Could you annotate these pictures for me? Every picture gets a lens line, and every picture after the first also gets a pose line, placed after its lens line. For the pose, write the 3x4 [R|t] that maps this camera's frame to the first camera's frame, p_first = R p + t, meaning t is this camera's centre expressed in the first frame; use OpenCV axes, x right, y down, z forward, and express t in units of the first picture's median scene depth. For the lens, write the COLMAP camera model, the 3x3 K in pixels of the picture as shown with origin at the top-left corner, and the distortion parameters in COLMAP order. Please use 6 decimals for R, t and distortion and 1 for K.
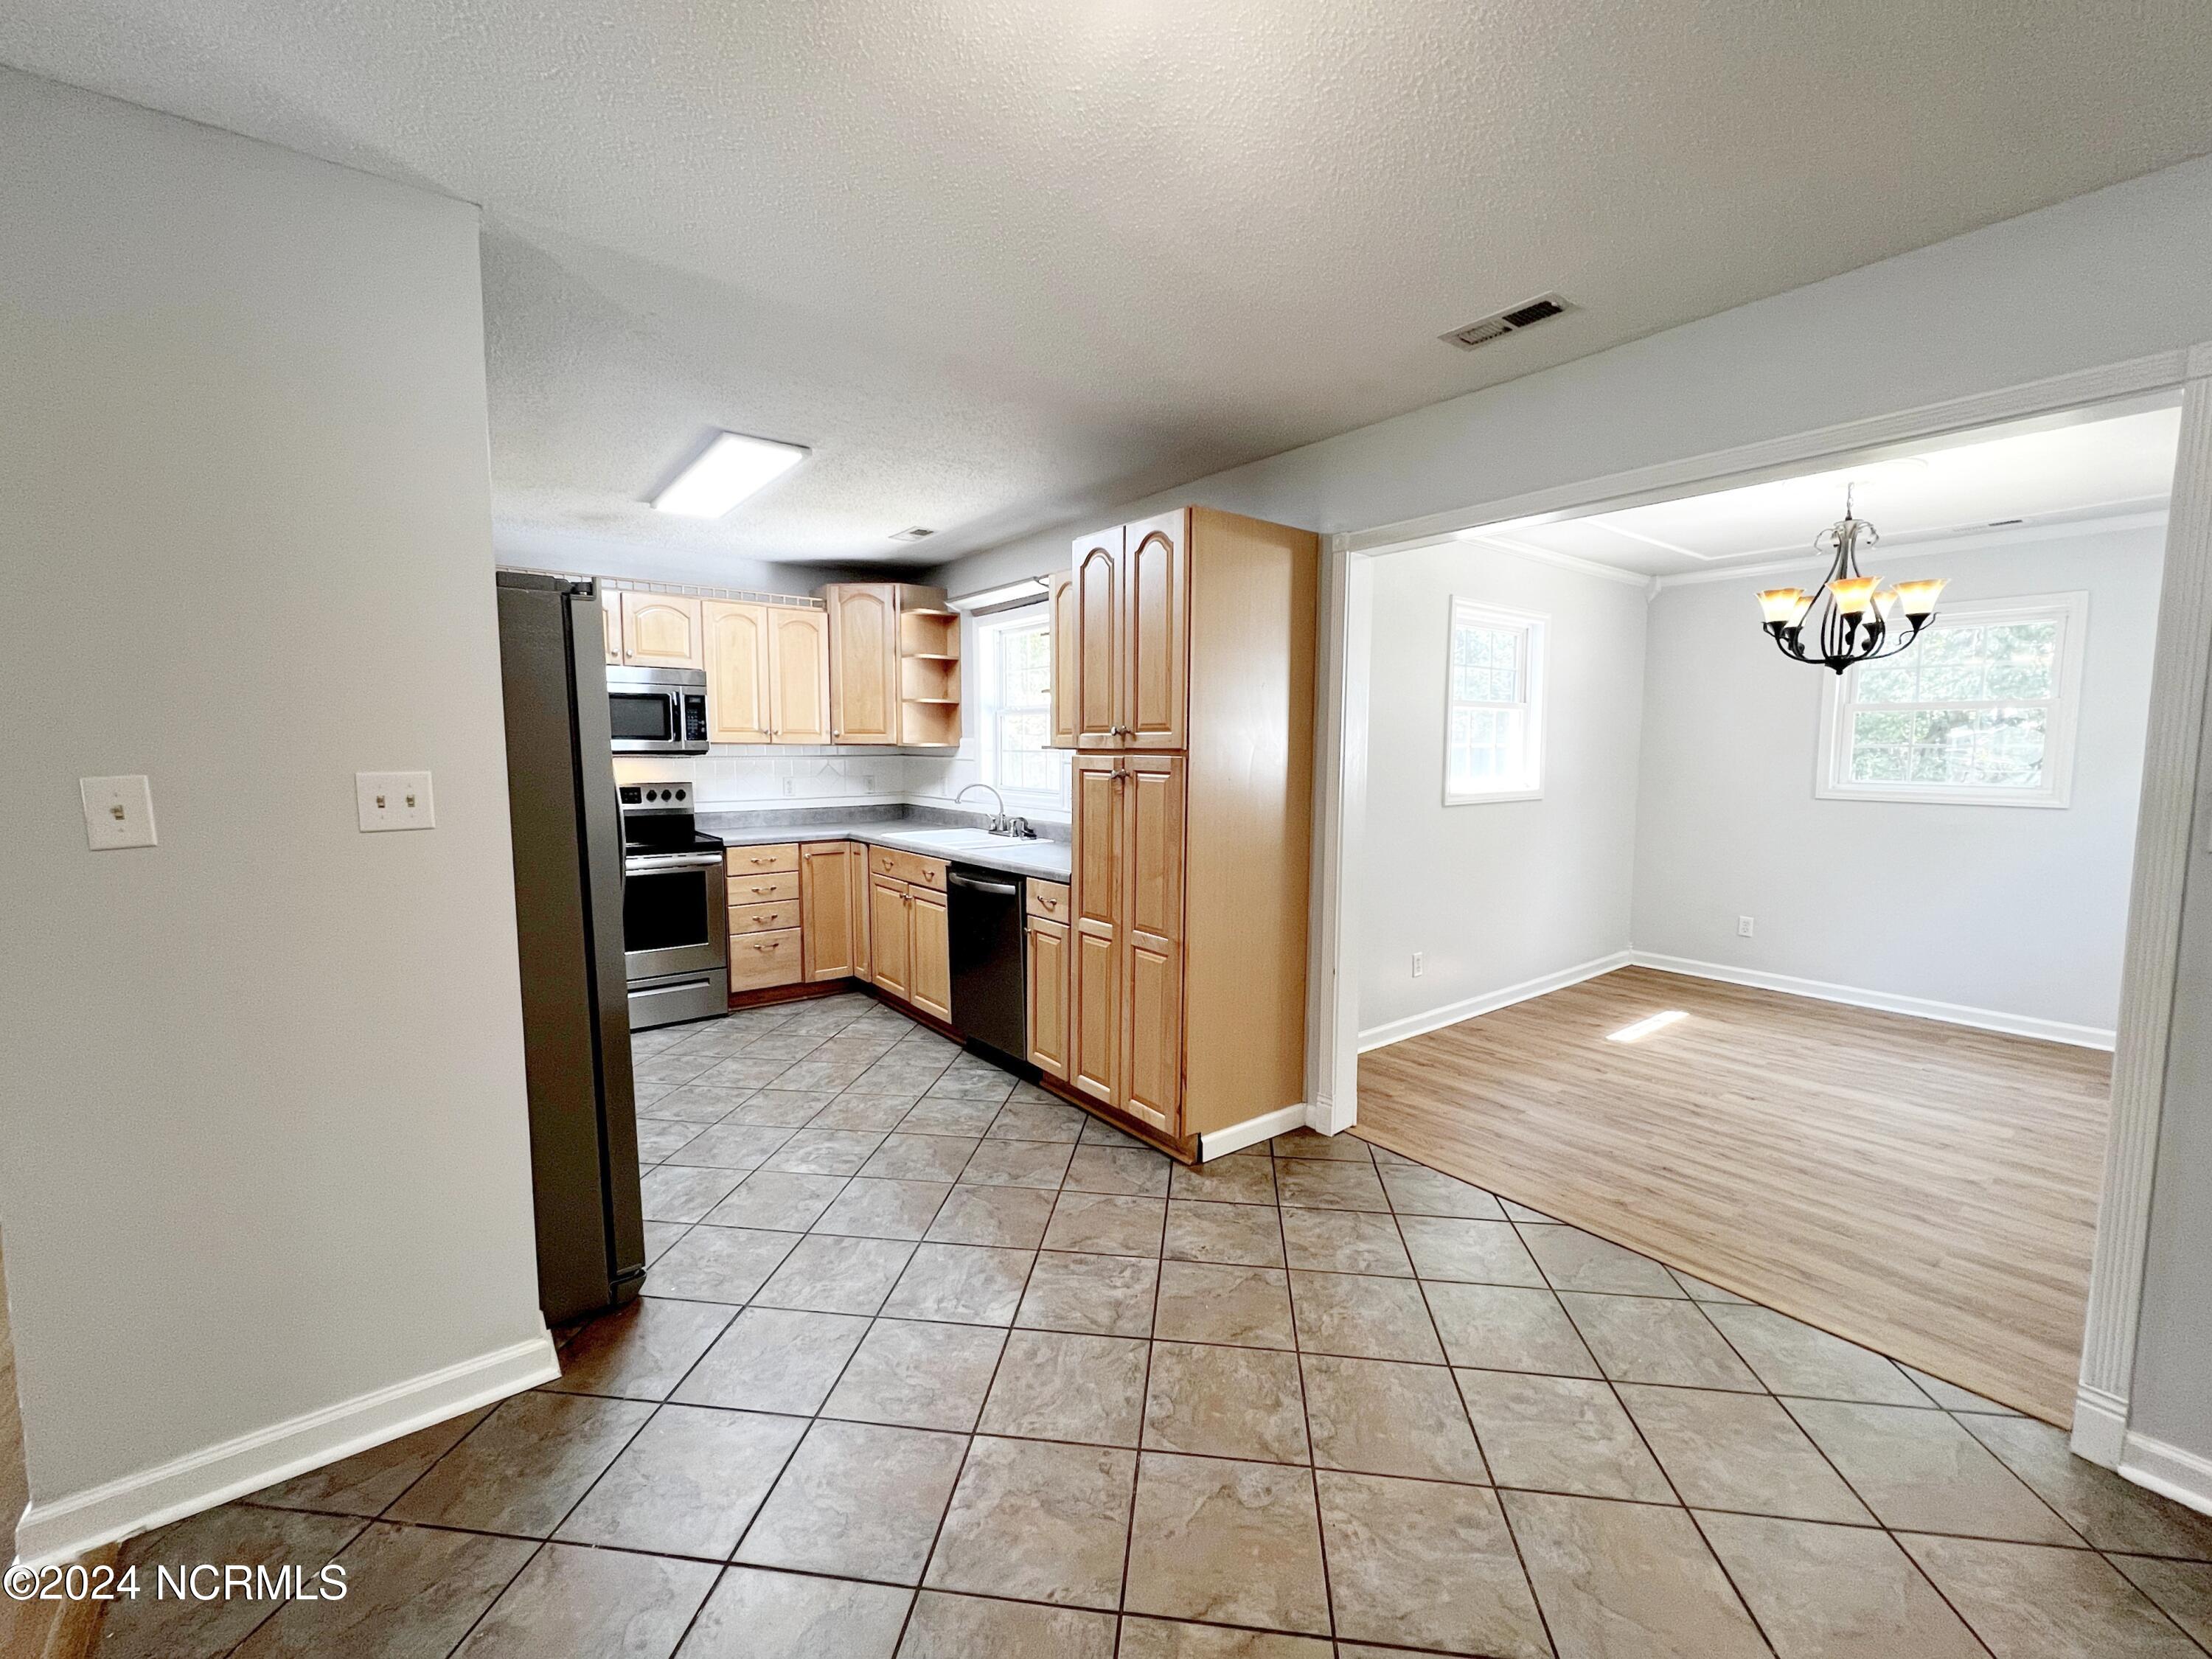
lens RADIAL K [[929.8, 0, 1097.3], [0, 929.8, 813.0], [0, 0, 1]] dist [-0.002330, 0.000806]
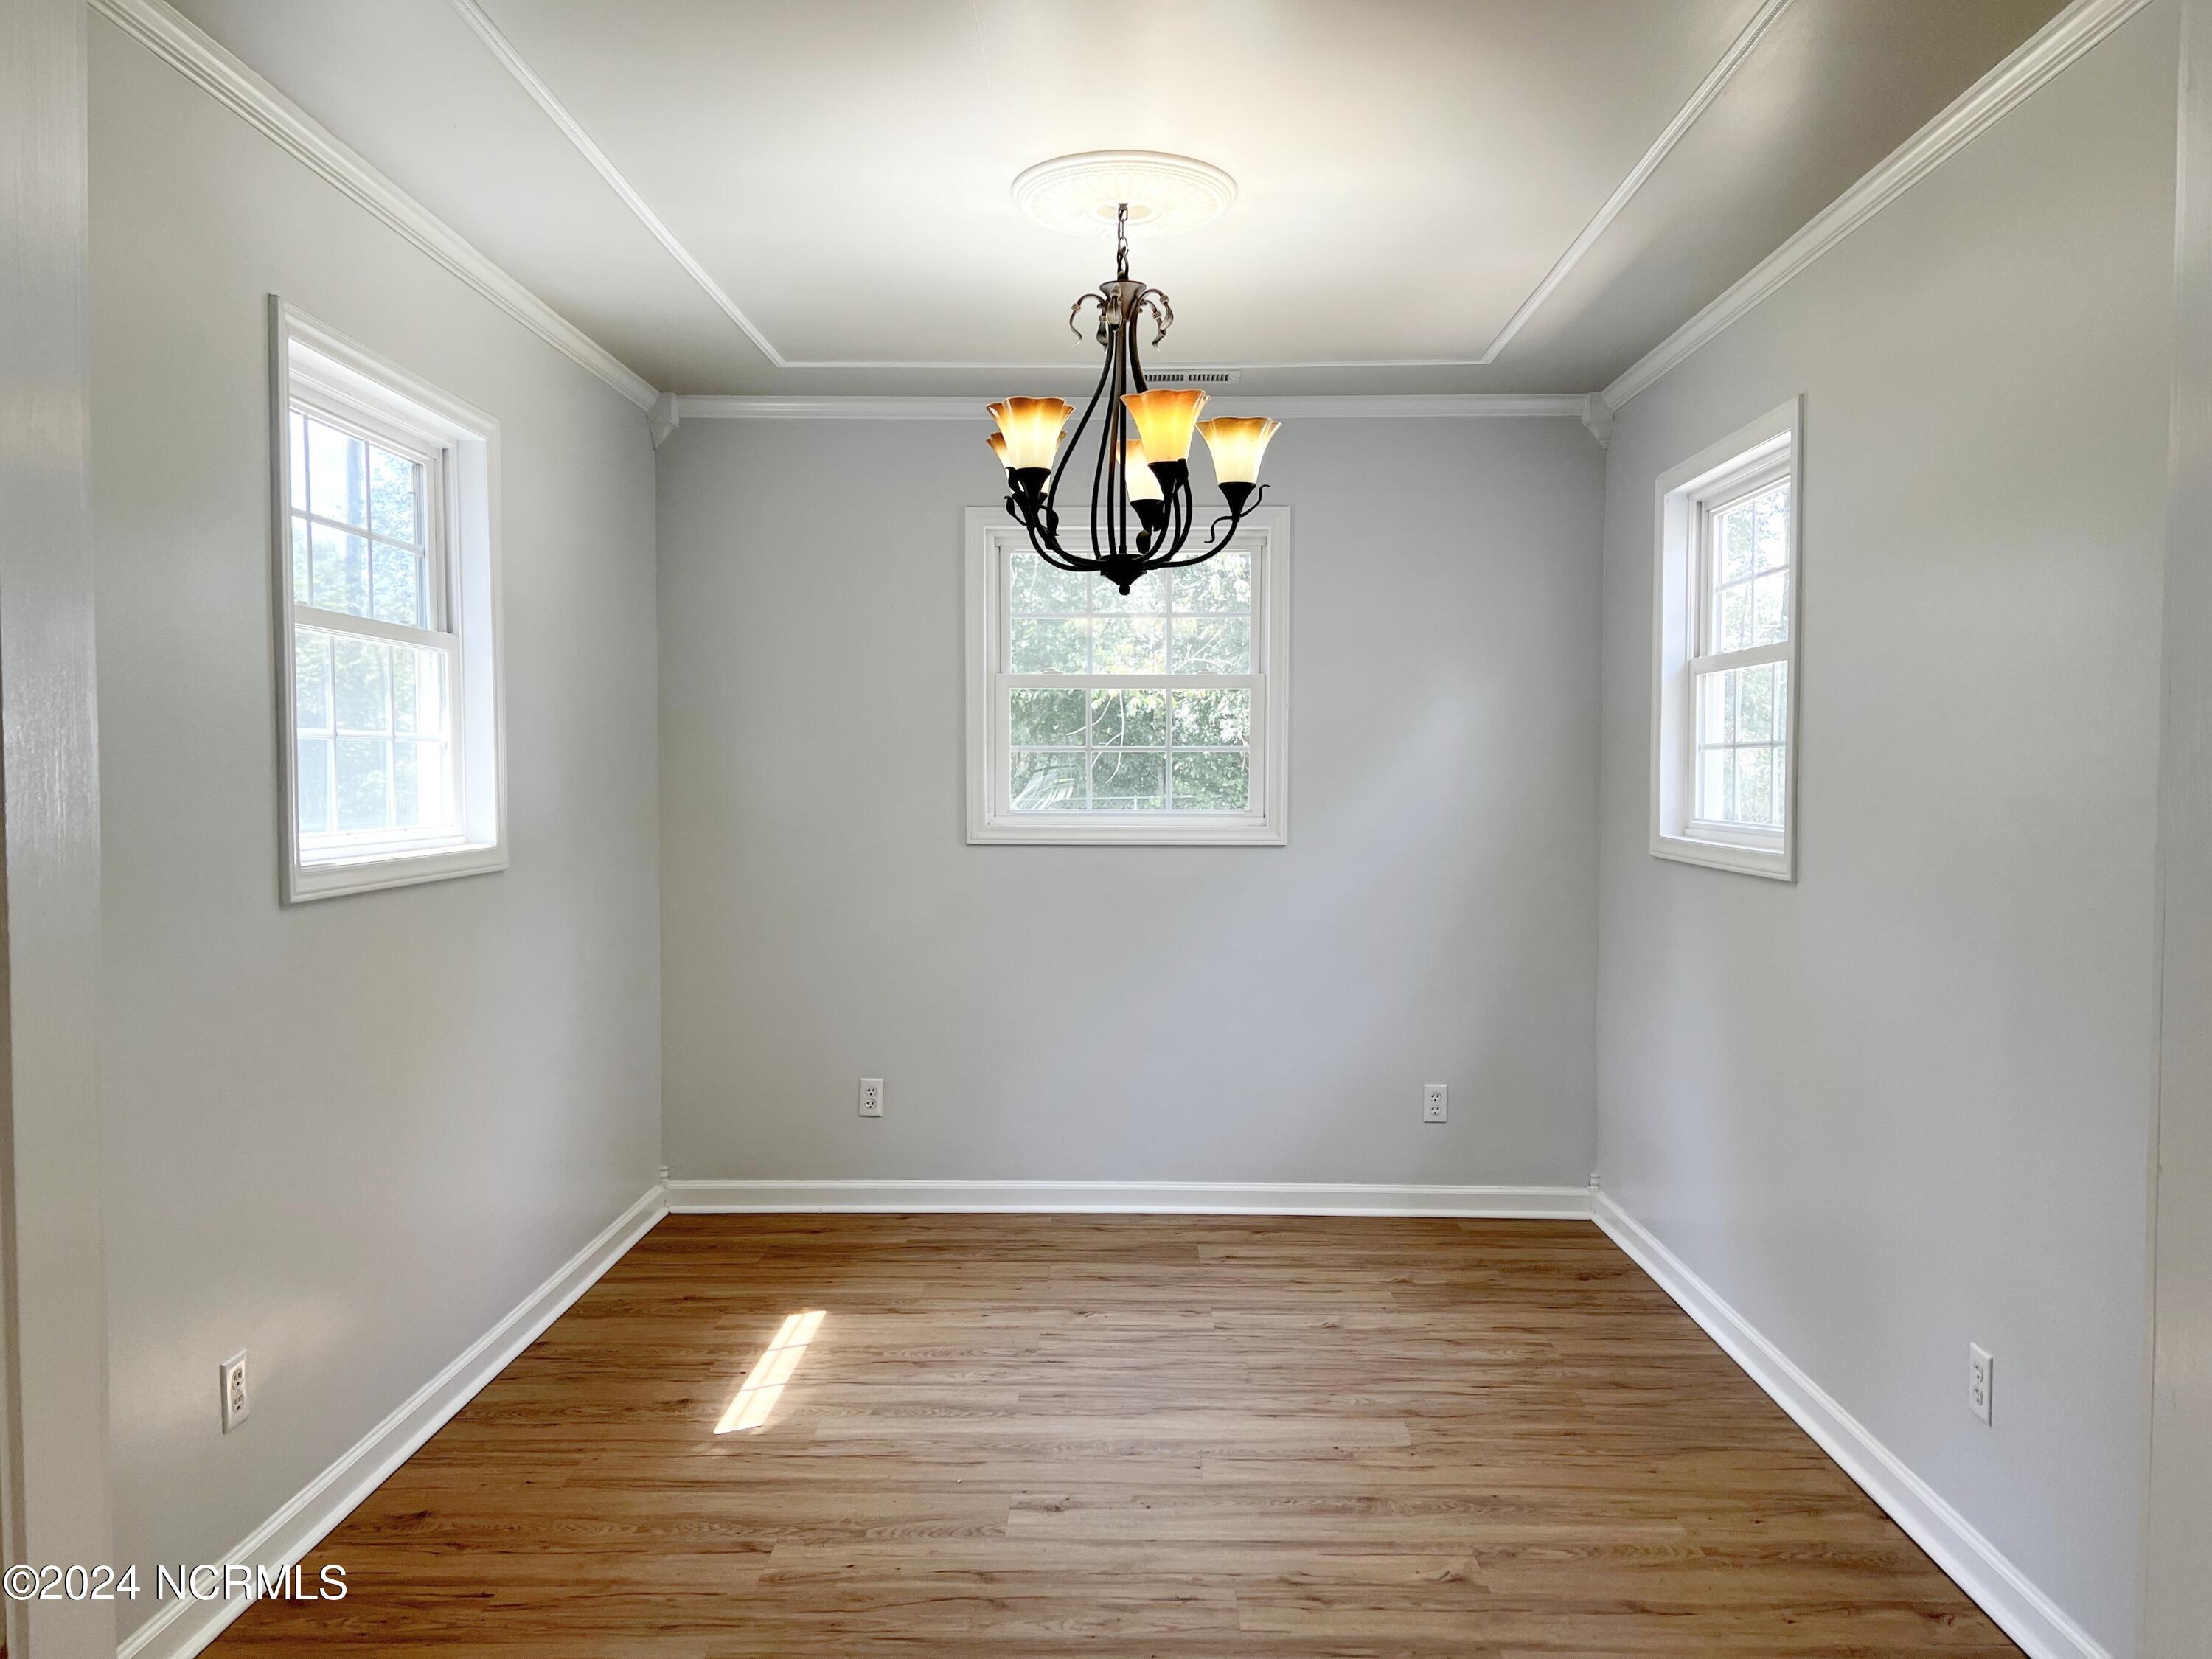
lens RADIAL K [[1665.7, 0, 1113.3], [0, 1665.7, 841.6], [0, 0, 1]] dist [0.036701, -0.041303]
pose [[0.619635, -0.036142, 0.784058, 0.090245], [0.057883, 0.998323, 0.000275, -0.016651], [-0.782753, 0.045213, 0.620688, 0.446066]]
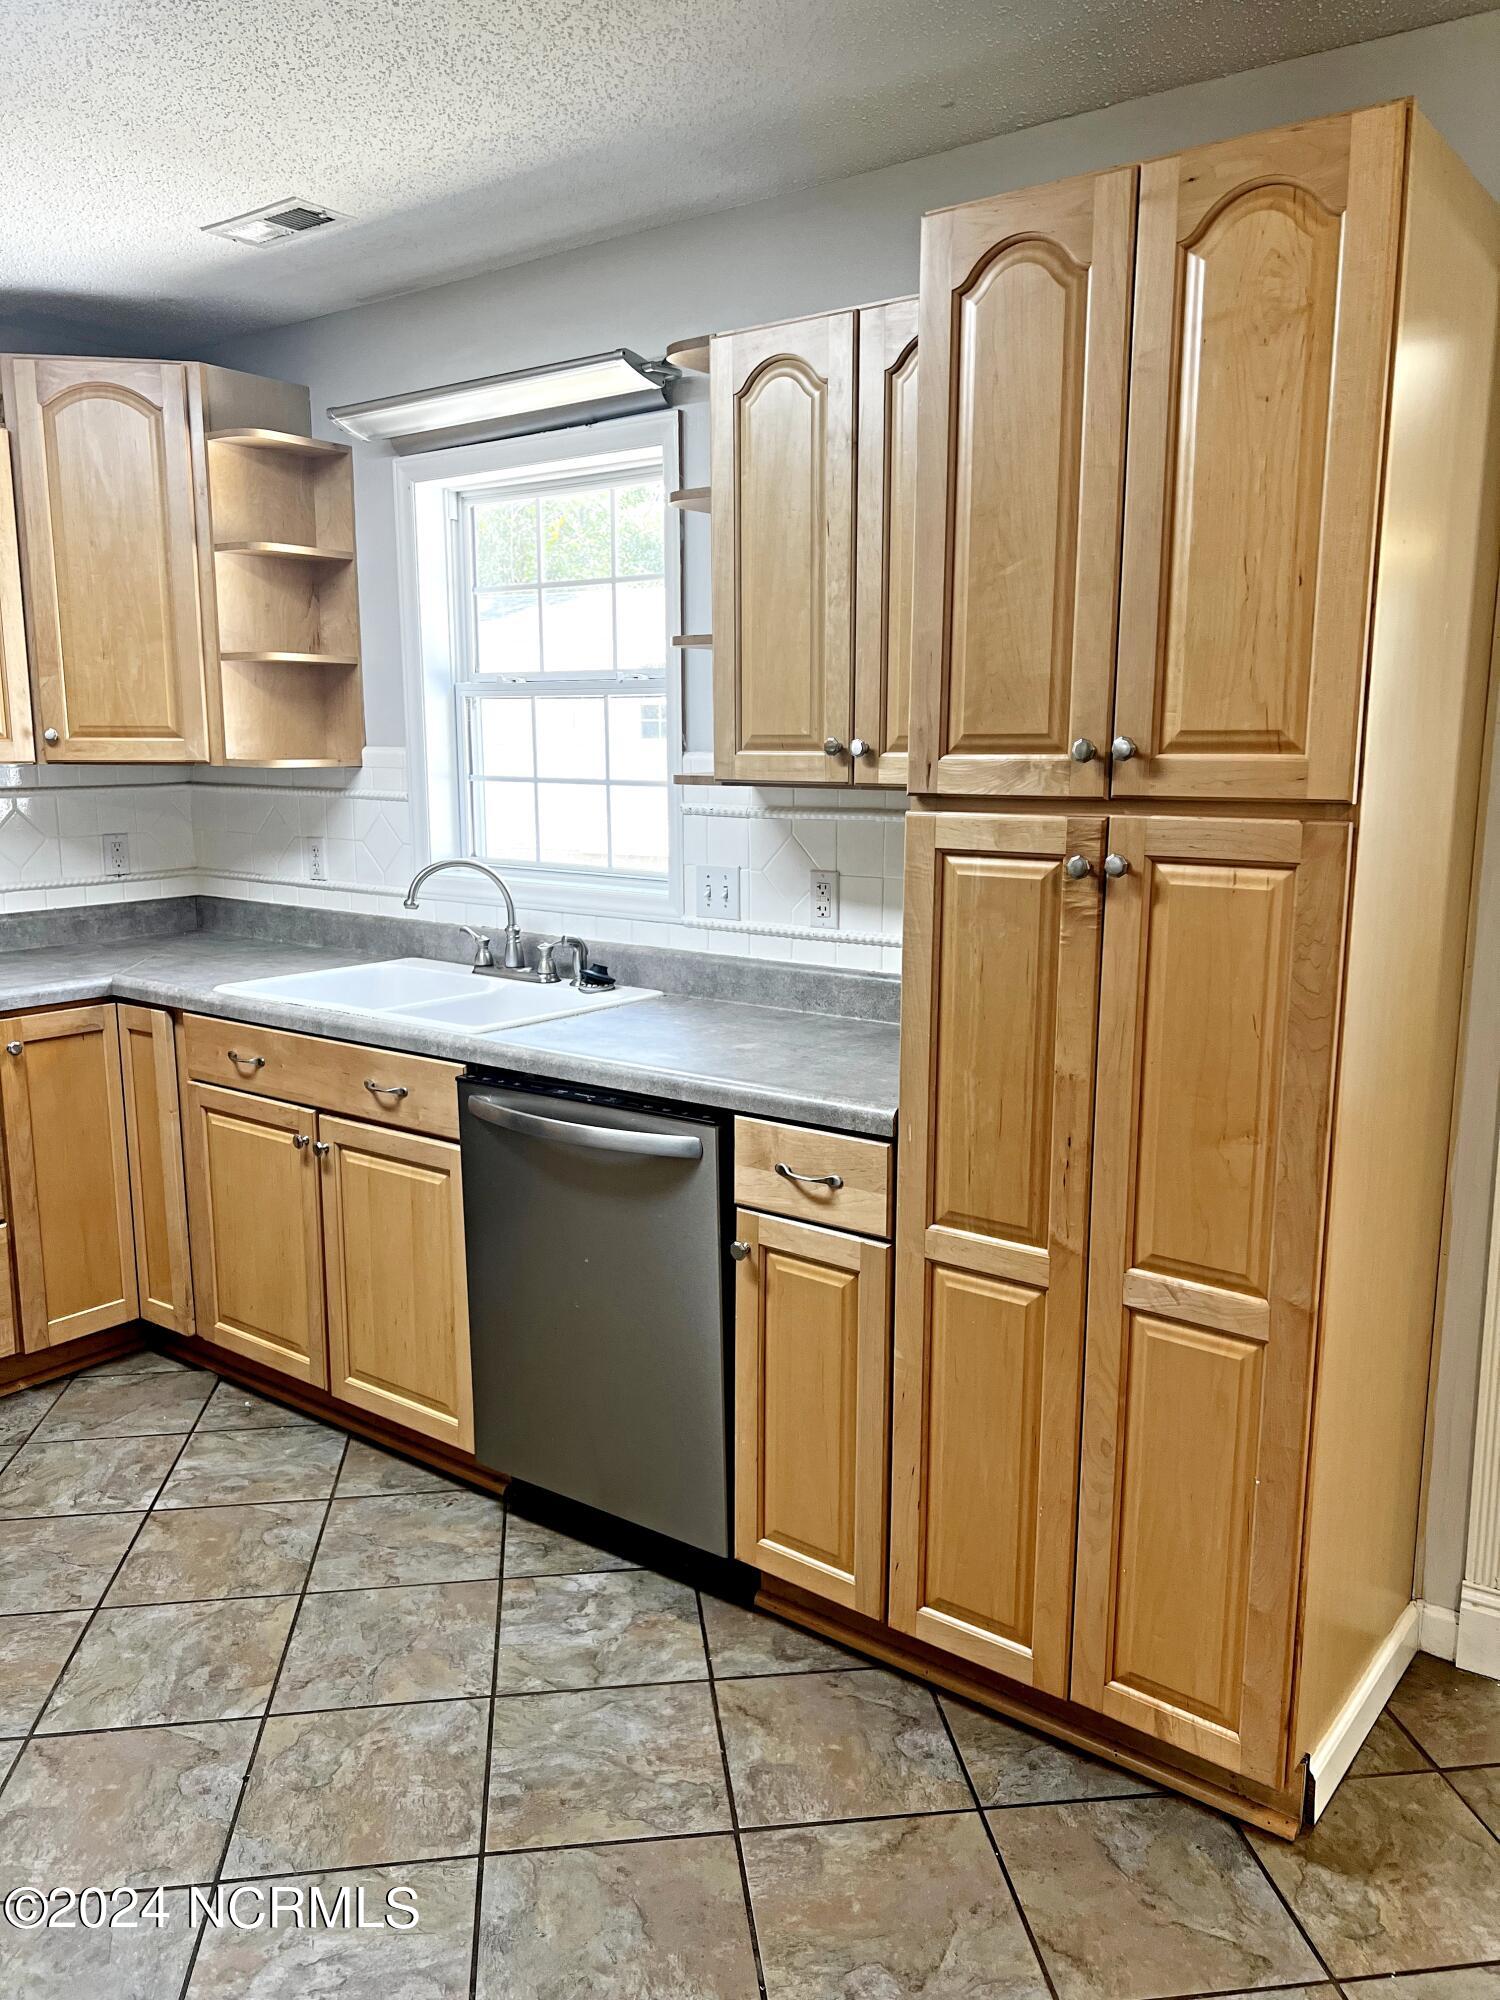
lens RADIAL K [[1506.0, 0, 751.2], [0, 1506.0, 993.7], [0, 0, 1]] dist [0.036701, -0.041303]
pose [[0.963710, -0.045035, 0.263124, -0.234680], [0.019997, 0.995076, 0.097072, -0.044927], [-0.266200, -0.088287, 0.959866, 0.384516]]
